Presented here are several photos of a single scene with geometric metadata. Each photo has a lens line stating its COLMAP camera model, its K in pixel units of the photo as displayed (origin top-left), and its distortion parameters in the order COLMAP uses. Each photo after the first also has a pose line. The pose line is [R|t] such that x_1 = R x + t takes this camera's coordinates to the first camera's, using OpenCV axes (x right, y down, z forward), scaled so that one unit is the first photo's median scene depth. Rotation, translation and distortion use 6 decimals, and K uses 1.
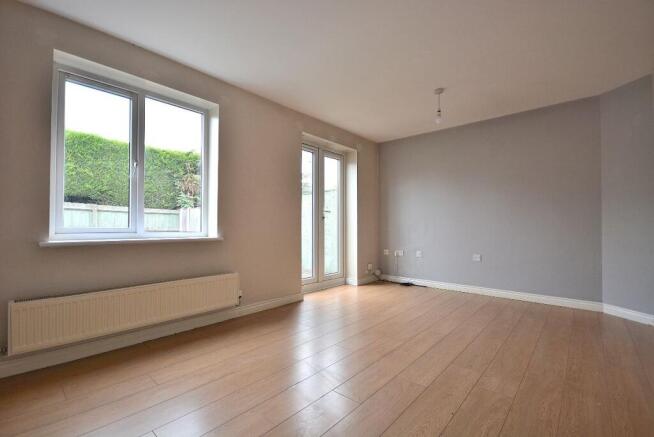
lens RADIAL K [[291.5, 0, 324.5], [0, 291.5, 221.4], [0, 0, 1]] dist [0.008921, -0.001257]
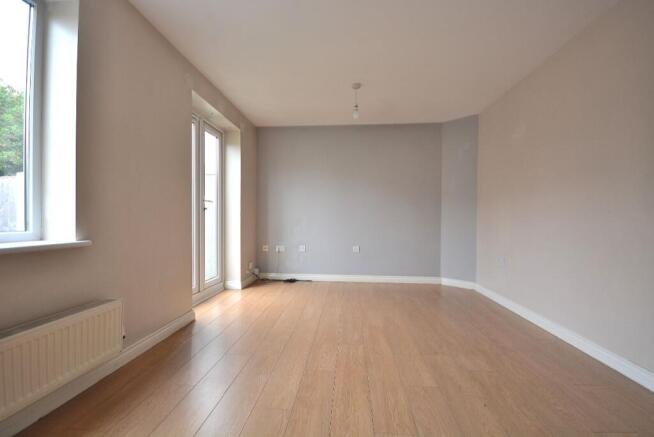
lens RADIAL K [[291.5, 0, 326.6], [0, 291.5, 222.6], [0, 0, 1]] dist [0.008921, -0.001257]
pose [[0.800413, -0.003618, 0.599439, -0.211989], [-0.014262, 0.999584, 0.025076, -0.001022], [-0.599280, -0.028621, 0.800028, 0.180713]]
